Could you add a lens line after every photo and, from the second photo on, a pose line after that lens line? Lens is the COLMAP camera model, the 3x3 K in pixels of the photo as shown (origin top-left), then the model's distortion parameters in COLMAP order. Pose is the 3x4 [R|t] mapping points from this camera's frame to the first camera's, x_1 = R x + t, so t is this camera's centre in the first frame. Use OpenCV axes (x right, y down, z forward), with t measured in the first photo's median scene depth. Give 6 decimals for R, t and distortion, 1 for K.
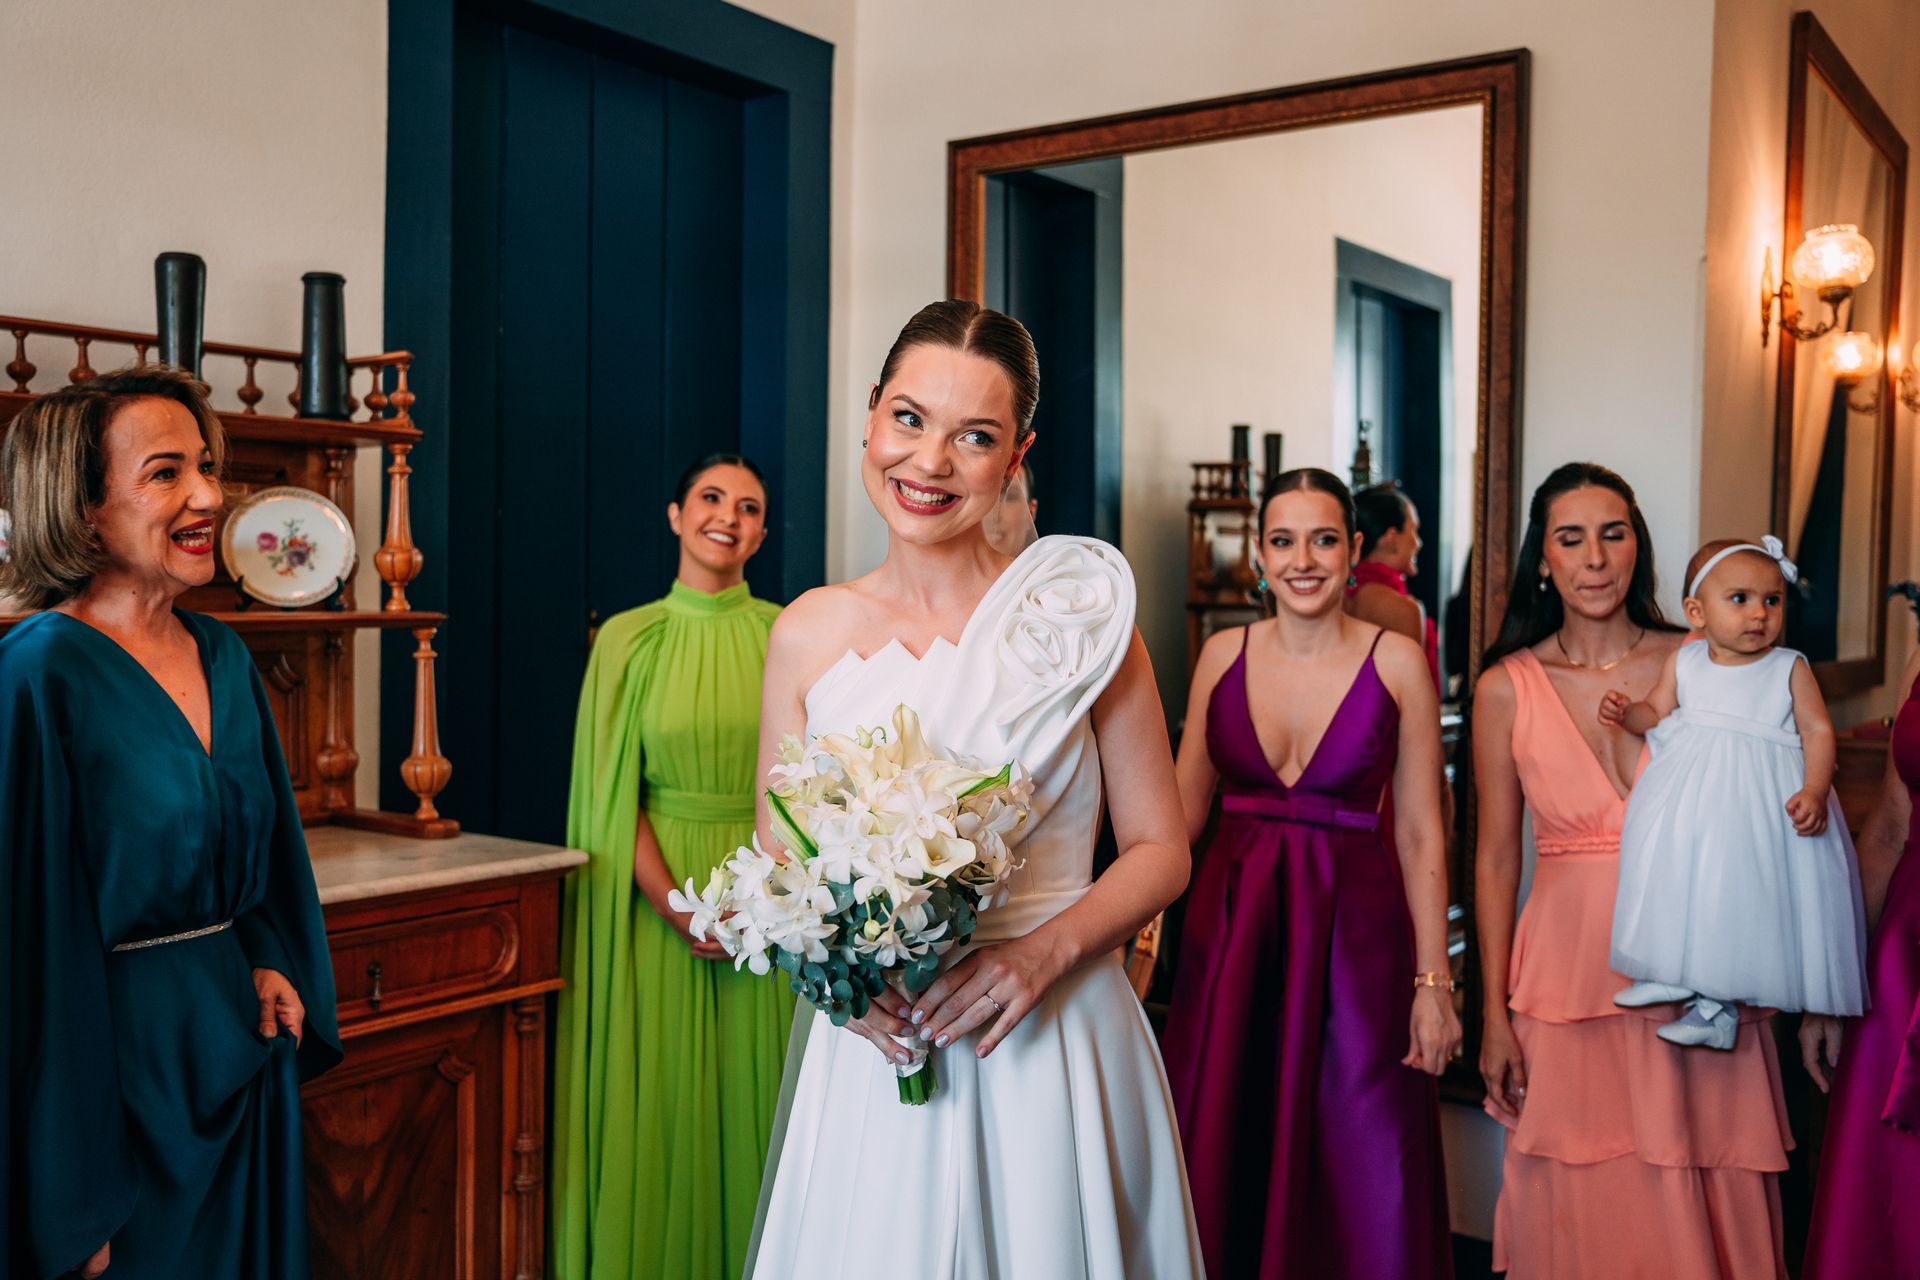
lens RADIAL K [[1810.4, 0, 970.0], [0, 1810.4, 642.1], [0, 0, 1]] dist [-0.012423, 0.016010]
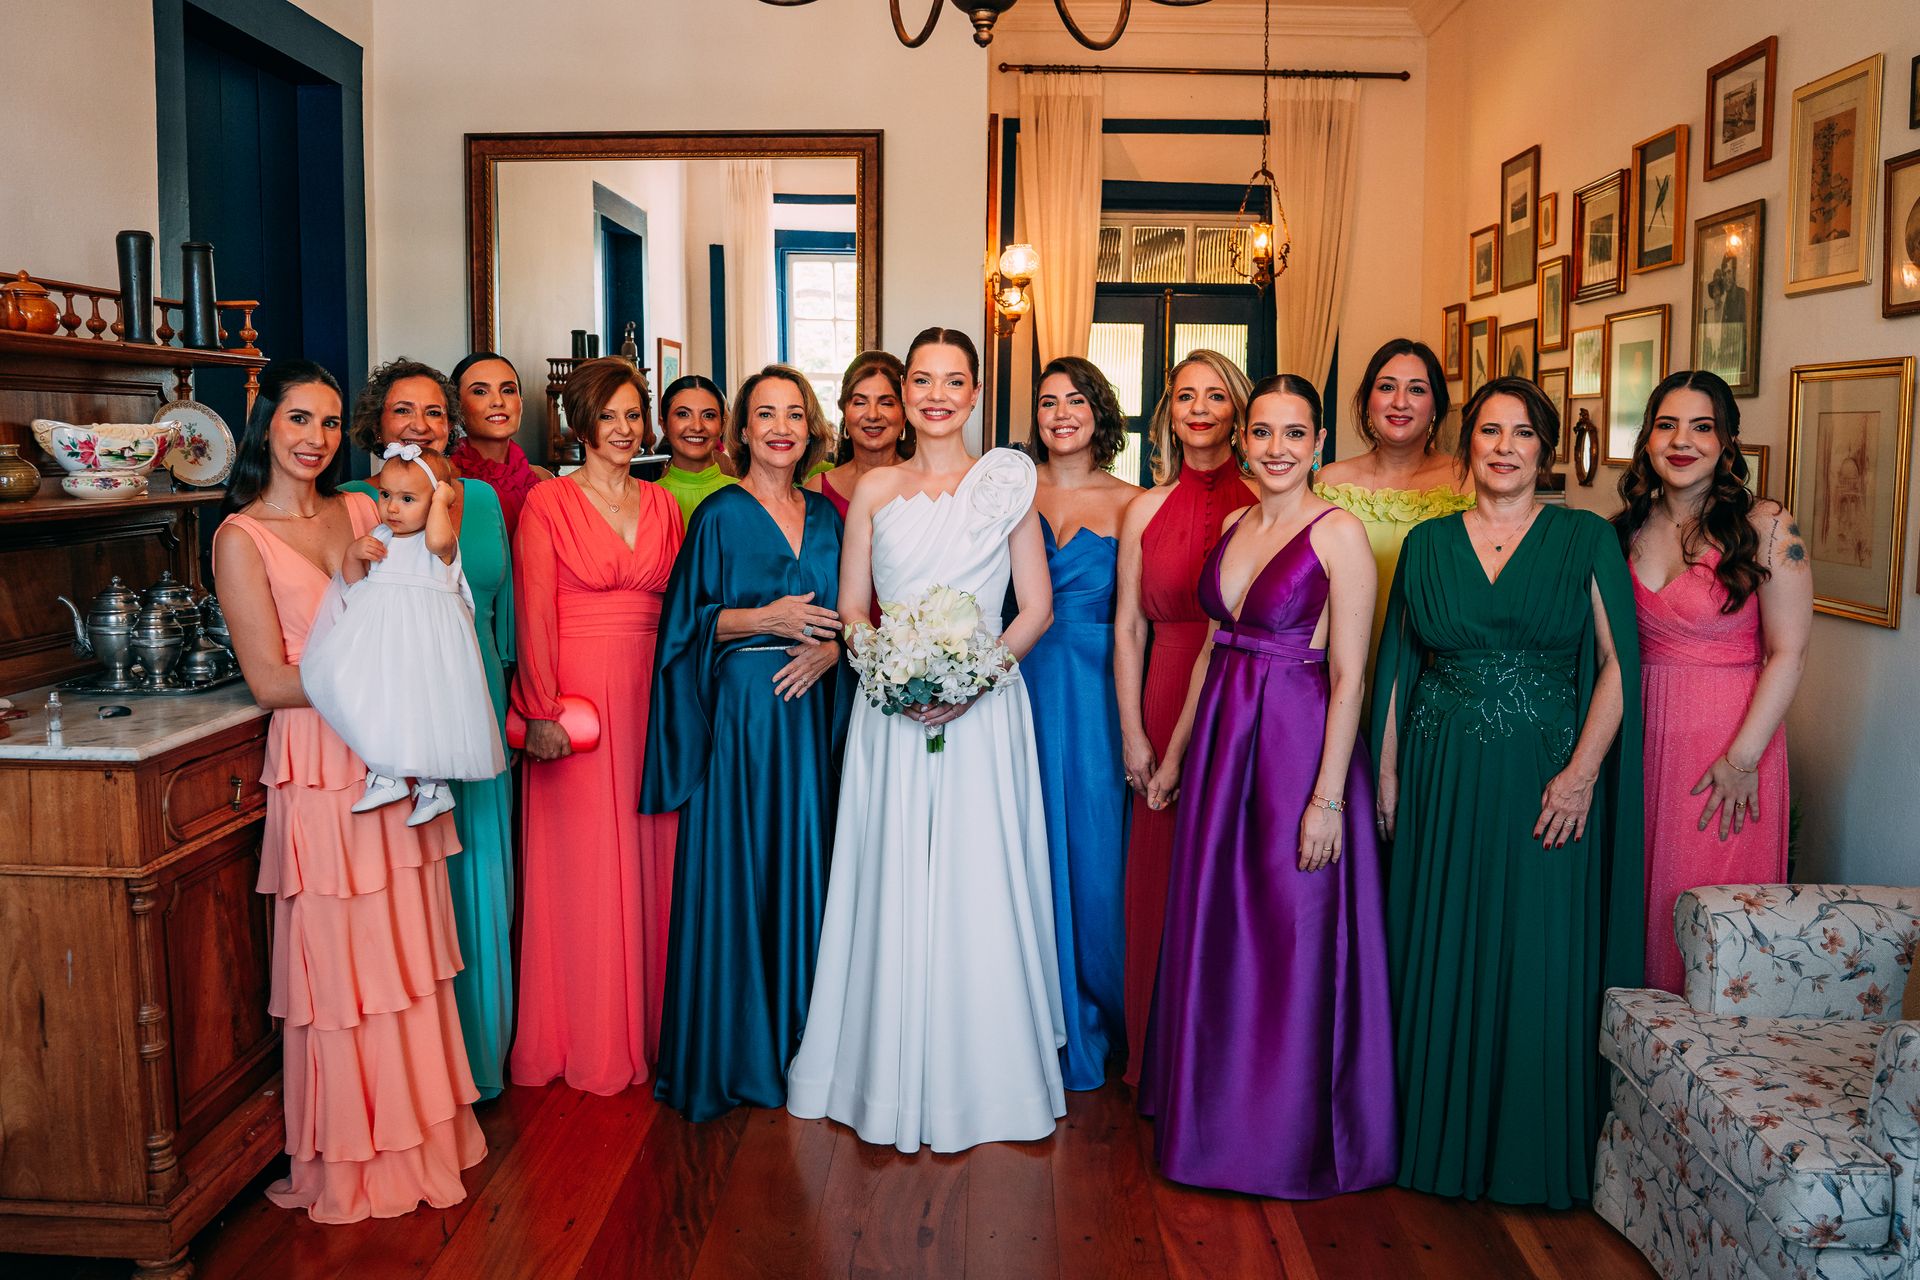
lens RADIAL K [[1567.6, 0, 961.3], [0, 1567.6, 615.6], [0, 0, 1]] dist [-0.105051, 0.084506]
pose [[0.828837, -0.074287, 0.554537, -0.460054], [0.025326, 0.995112, 0.095453, -0.015581], [-0.558917, -0.065071, 0.826667, -0.257134]]
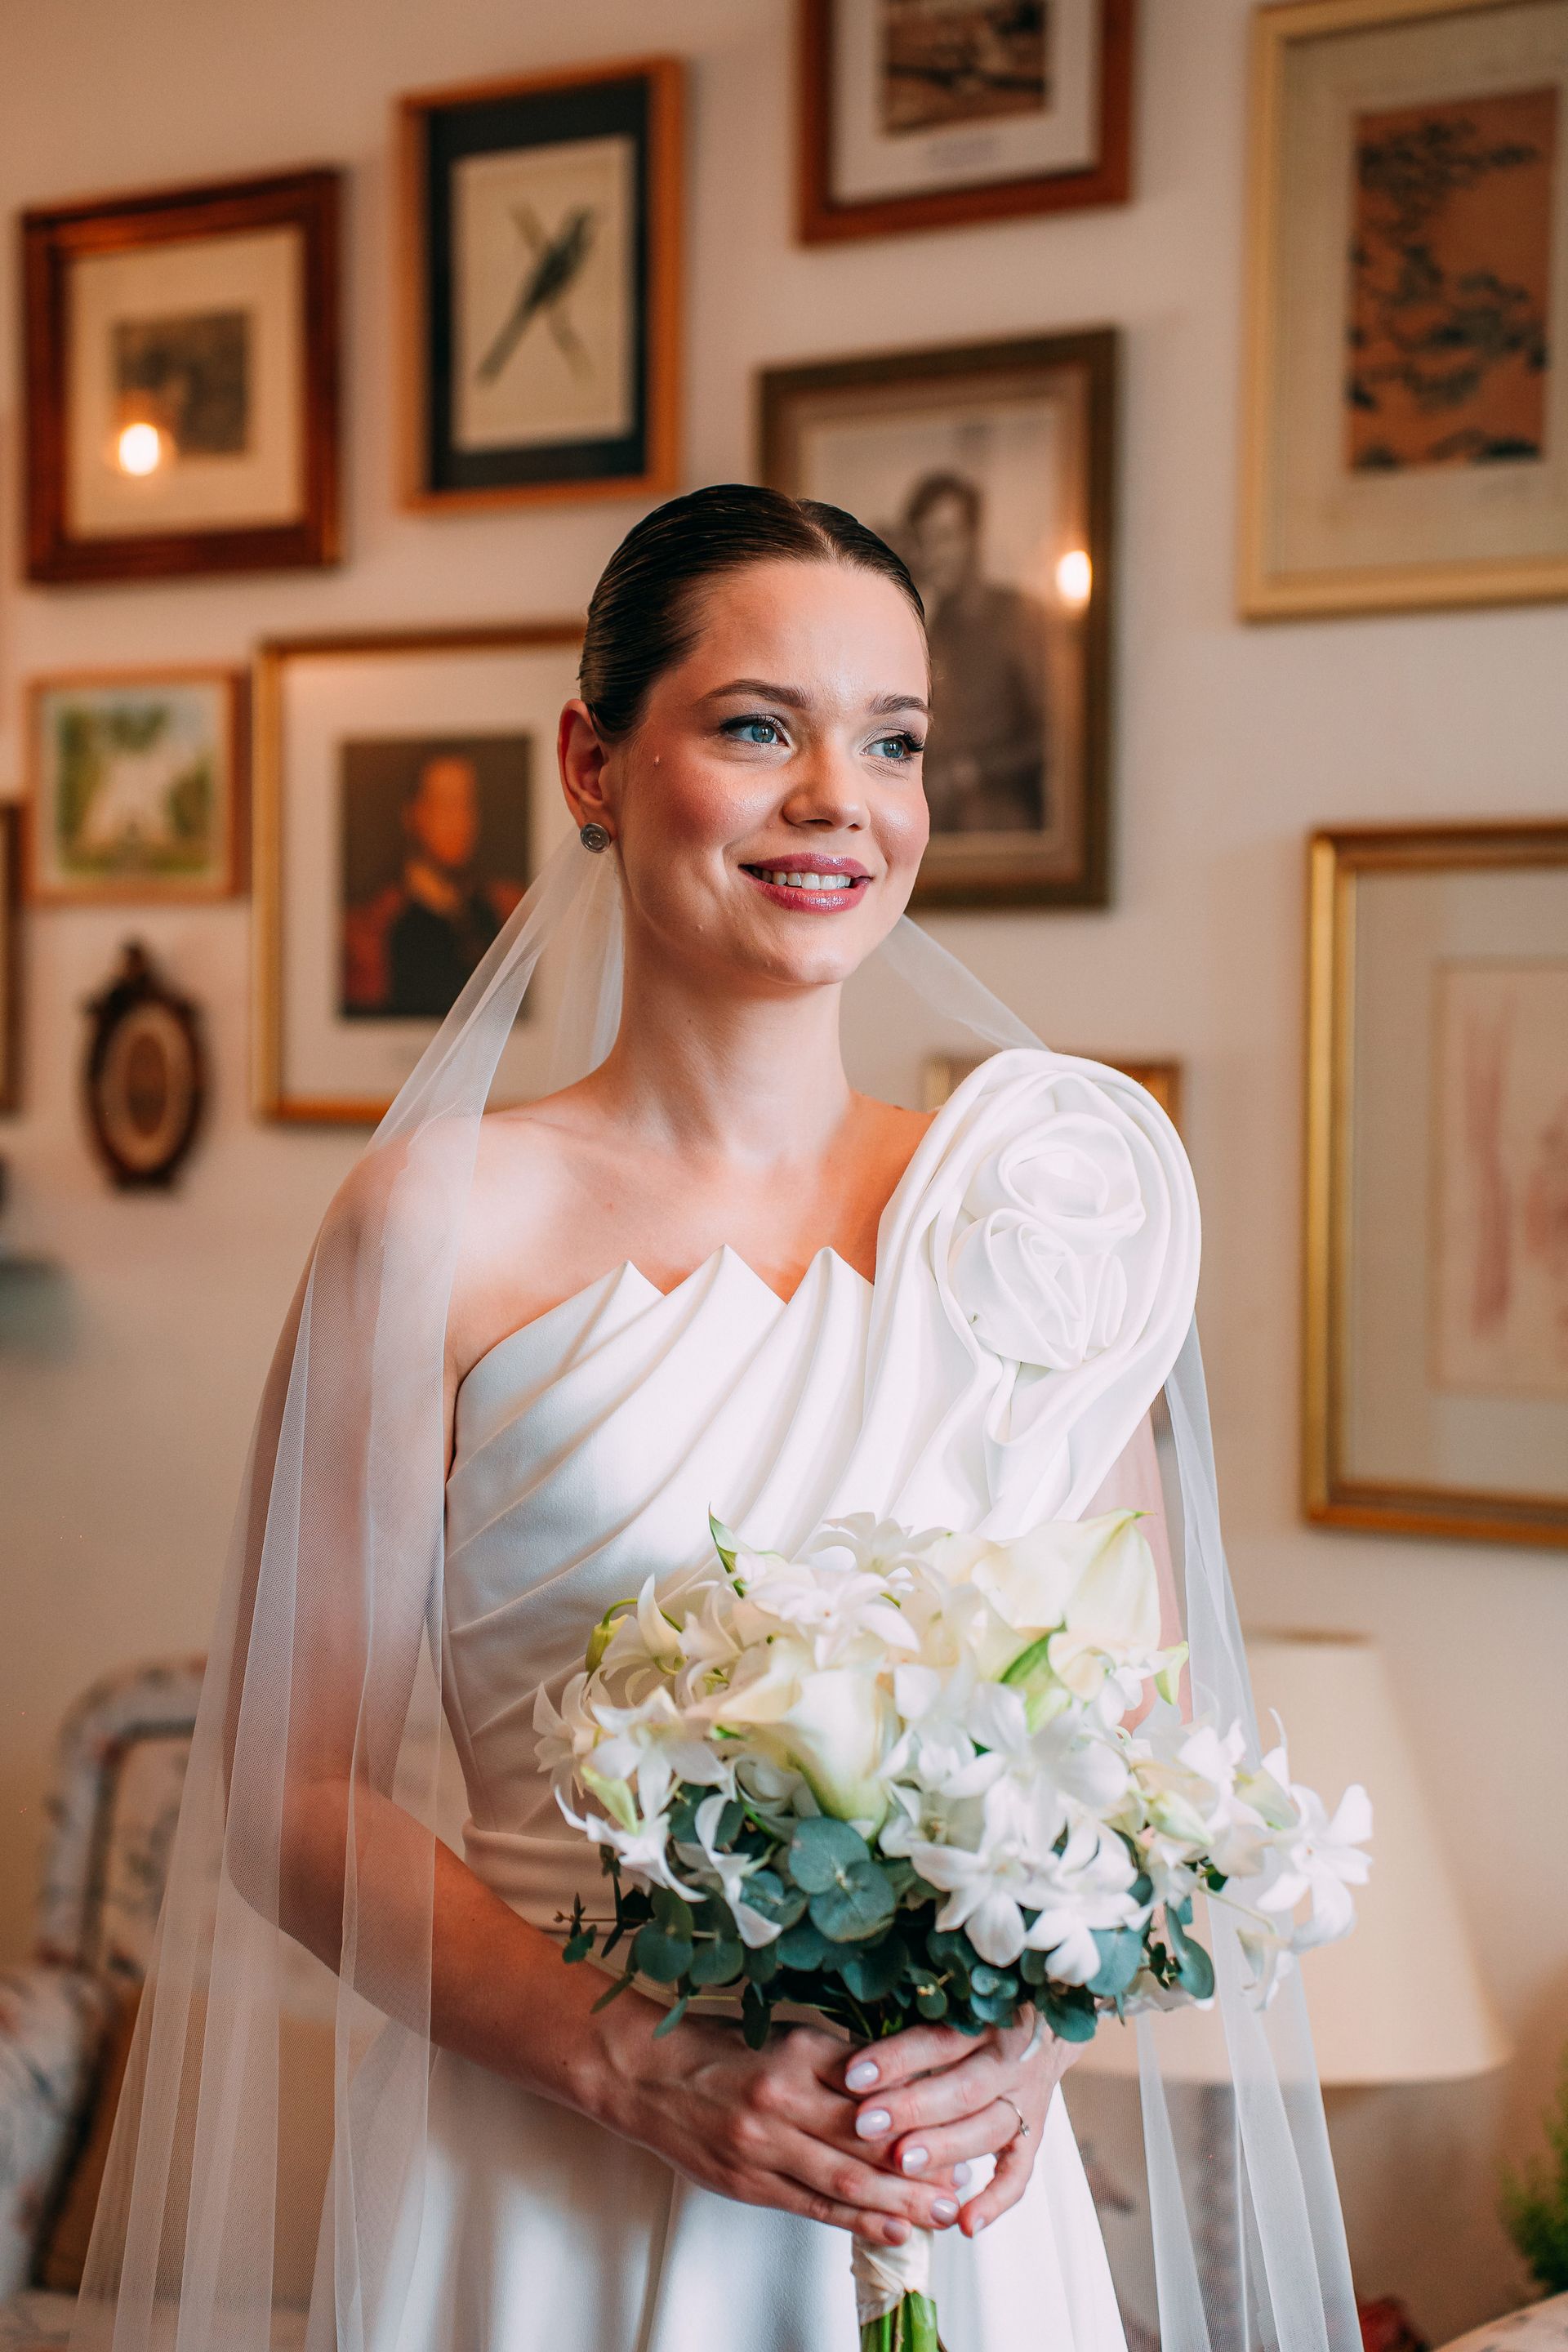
lens RADIAL K [[4865.6, 0, 787.4], [0, 4865.6, 1170.2], [0, 0, 1]] dist [0.440949, 0.034394]
pose [[0.067256, -0.029159, 0.997310, -0.555845], [0.018533, 0.999437, 0.027972, -0.025564], [-0.997564, 0.016602, 0.067758, 0.378252]]
